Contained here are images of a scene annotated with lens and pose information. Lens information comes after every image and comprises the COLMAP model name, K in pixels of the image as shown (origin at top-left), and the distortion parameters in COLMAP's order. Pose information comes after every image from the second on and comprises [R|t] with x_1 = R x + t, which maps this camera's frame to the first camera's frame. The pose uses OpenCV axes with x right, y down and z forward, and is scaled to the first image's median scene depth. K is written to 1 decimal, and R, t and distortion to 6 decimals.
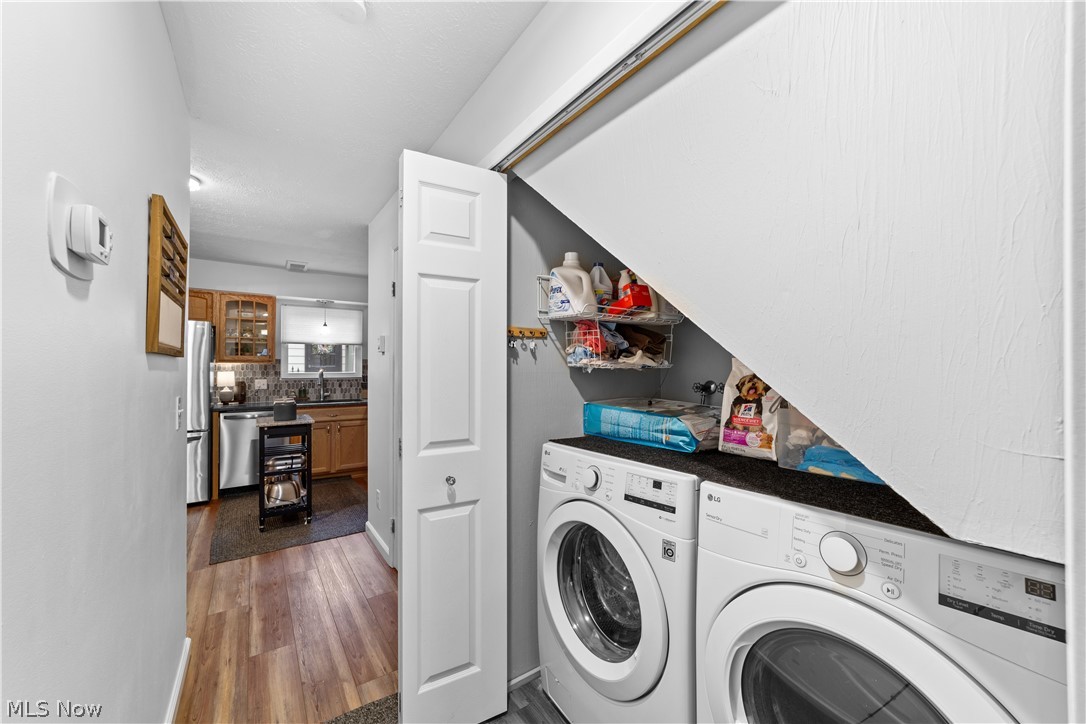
lens RADIAL K [[417.7, 0, 543.4], [0, 417.7, 362.0], [0, 0, 1]] dist [-0.018628, 0.007941]
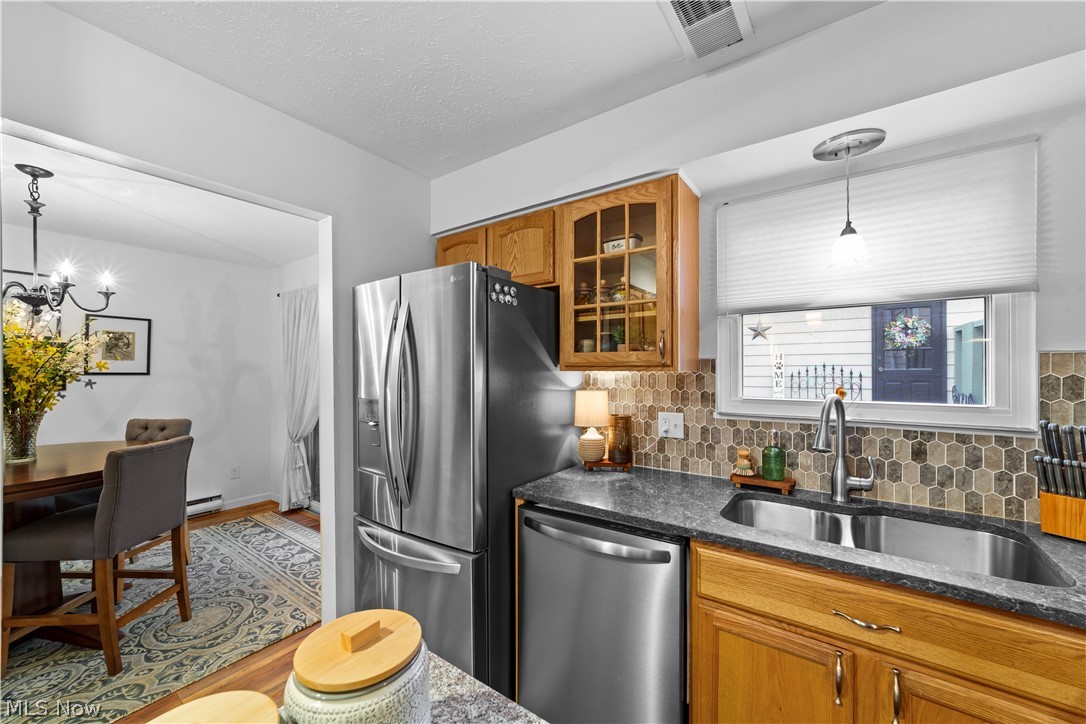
lens RADIAL K [[417.7, 0, 541.2], [0, 417.7, 369.9], [0, 0, 1]] dist [-0.018628, 0.007941]
pose [[0.329023, 0.003208, -0.944316, -0.396945], [0.015460, 0.999842, 0.008783, -0.003536], [0.944195, -0.017488, 0.328921, 0.854130]]
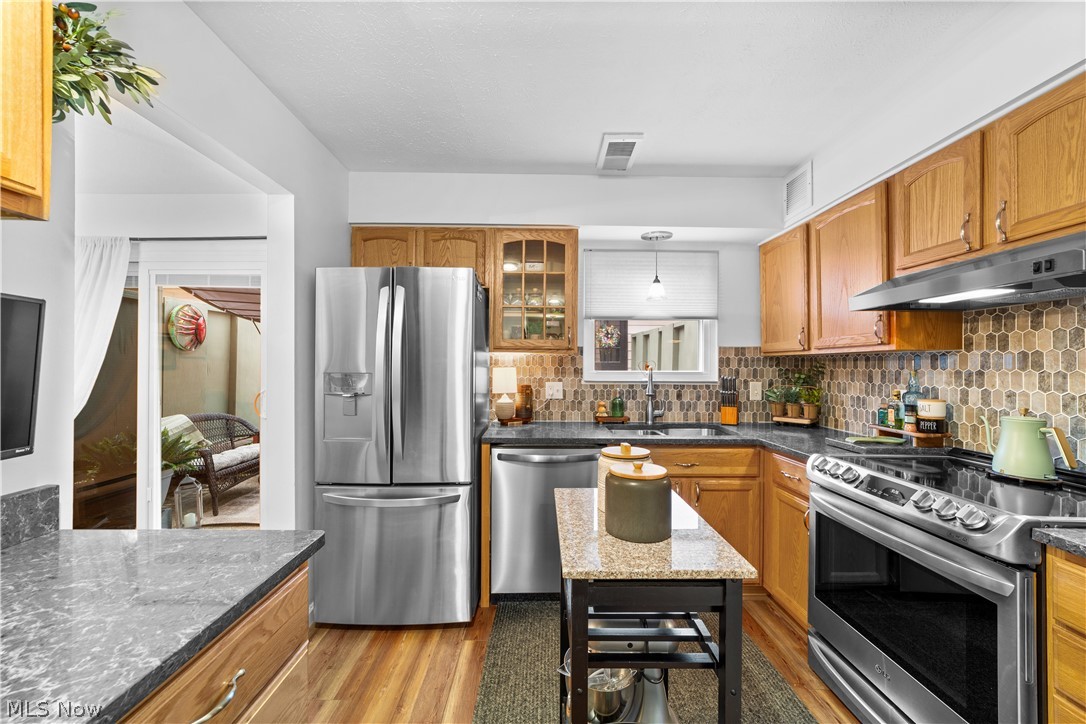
lens RADIAL K [[417.7, 0, 540.6], [0, 417.7, 363.1], [0, 0, 1]] dist [-0.018628, 0.007941]
pose [[0.821530, 0.005805, -0.570135, -0.410622], [0.000089, 0.999947, 0.010310, 0.010945], [0.570165, -0.008521, 0.821486, 0.575380]]
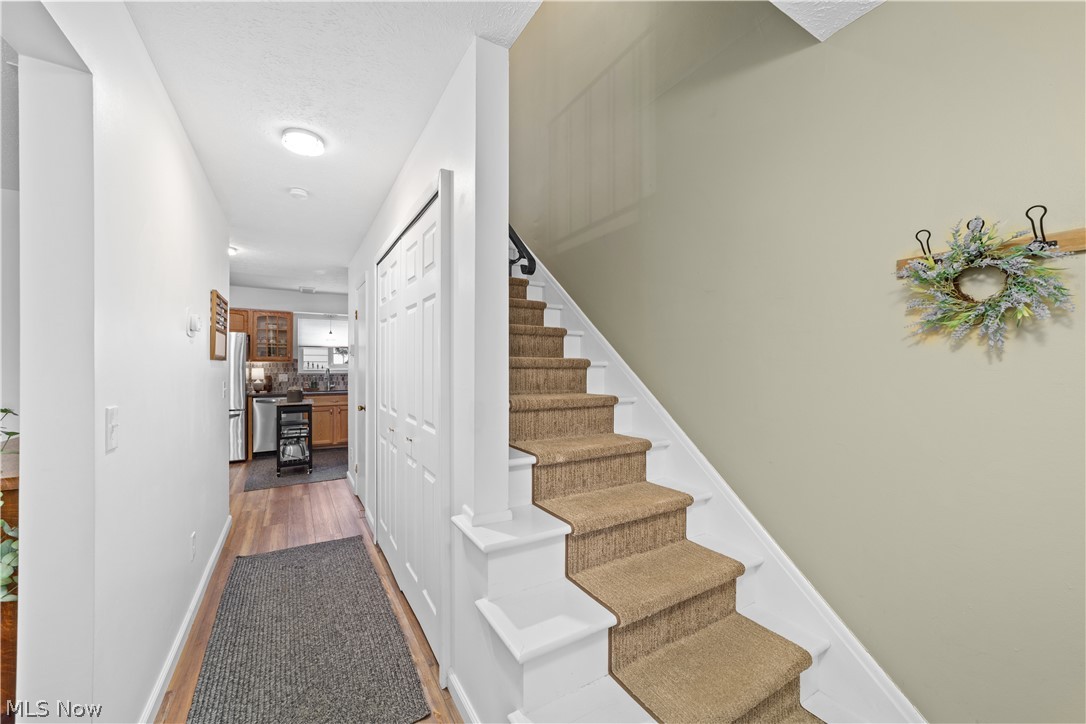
lens RADIAL K [[417.7, 0, 540.3], [0, 417.7, 364.1], [0, 0, 1]] dist [-0.018628, 0.007941]
pose [[0.997281, 0.000140, -0.073690, 0.271673], [0.000545, 0.999957, 0.009274, -0.002656], [0.073689, -0.009289, 0.997238, -0.303565]]
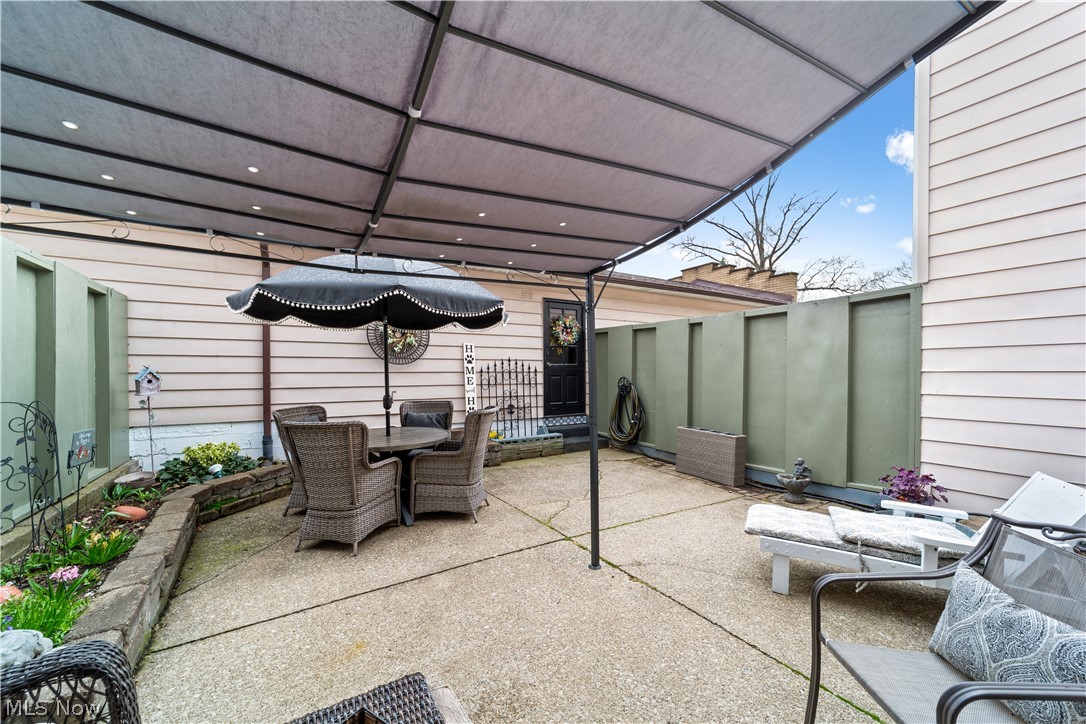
lens RADIAL K [[417.7, 0, 531.6], [0, 417.7, 368.6], [0, 0, 1]] dist [-0.018628, 0.007941]
pose [[0.996747, 0.006665, -0.080321, -1.411918], [-0.005624, 0.999897, 0.013186, 0.022866], [0.080401, -0.012692, 0.996682, 0.925028]]
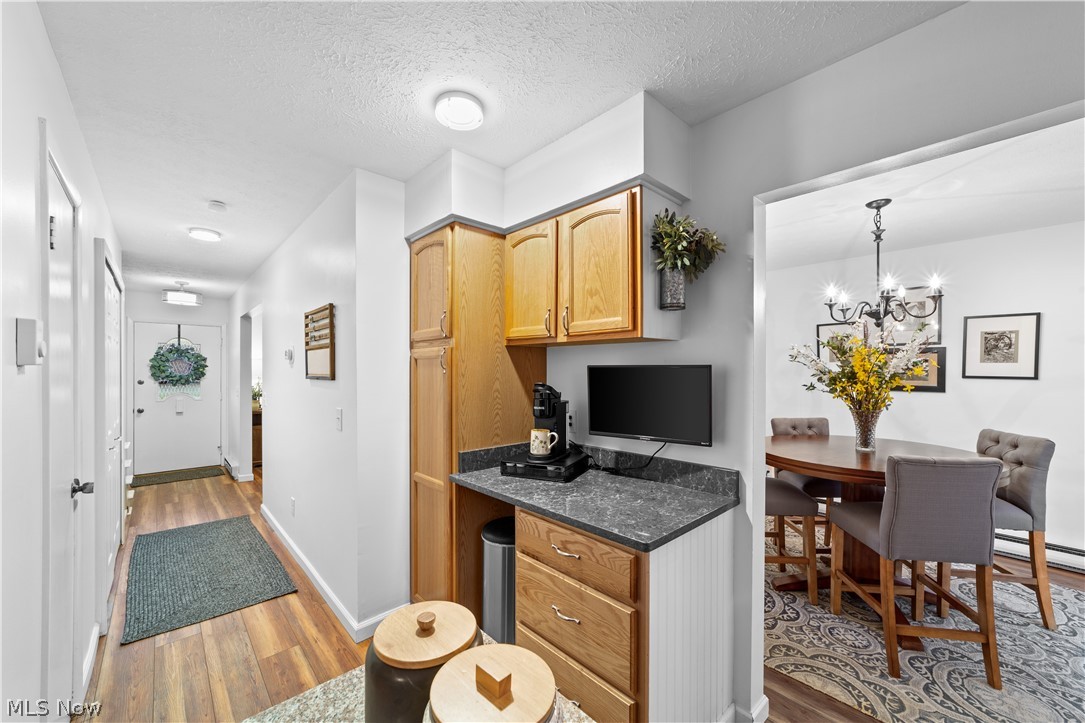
lens RADIAL K [[417.3, 0, 538.6], [0, 417.3, 370.8], [0, 0, 1]] dist [-0.018628, 0.007941]
pose [[-0.991022, 0.001632, -0.133692, -0.526473], [0.002709, 0.999965, -0.007873, -0.010449], [0.133674, -0.008165, -0.990992, 0.962351]]
